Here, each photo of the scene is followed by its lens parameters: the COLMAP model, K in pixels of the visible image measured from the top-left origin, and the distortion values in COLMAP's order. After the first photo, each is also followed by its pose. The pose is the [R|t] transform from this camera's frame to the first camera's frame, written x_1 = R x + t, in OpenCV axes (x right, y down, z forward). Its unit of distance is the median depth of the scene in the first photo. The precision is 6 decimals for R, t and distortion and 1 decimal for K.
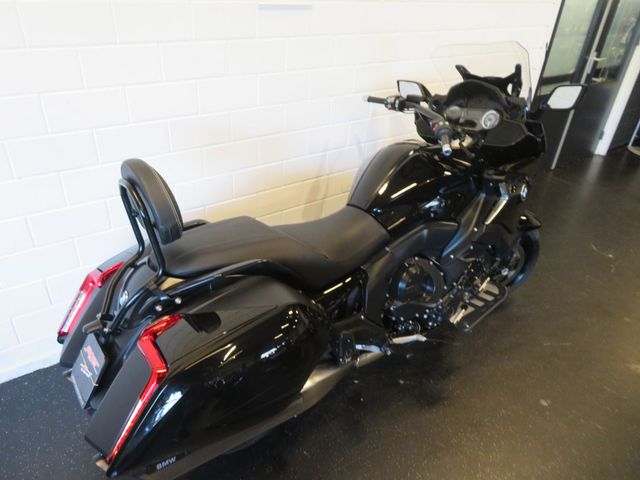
lens RADIAL K [[441.7, 0, 320.0], [0, 441.7, 240.0], [0, 0, 1]] dist [-0.005269, -0.004735]
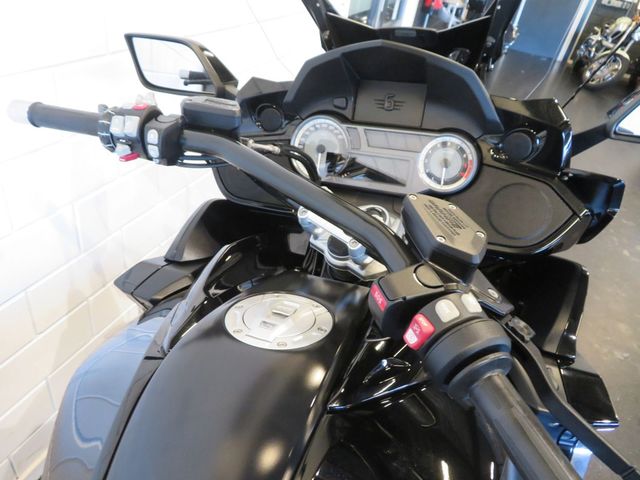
lens RADIAL K [[441.7, 0, 320.0], [0, 441.7, 240.0], [0, 0, 1]] dist [-0.005269, -0.004735]
pose [[0.842854, -0.226405, 0.488199, 0.126175], [0.172491, 0.972988, 0.153431, -0.293917], [-0.509749, -0.045110, 0.859139, 0.779052]]
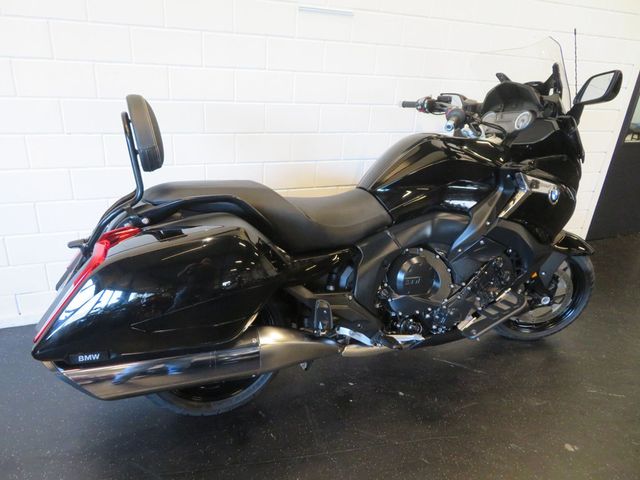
lens RADIAL K [[441.7, 0, 320.0], [0, 441.7, 240.0], [0, 0, 1]] dist [-0.005269, -0.004735]
pose [[0.970810, 0.101688, -0.217229, 0.202529], [-0.134109, 0.981011, -0.140114, 0.174460], [0.198856, 0.165156, 0.966012, 0.045986]]
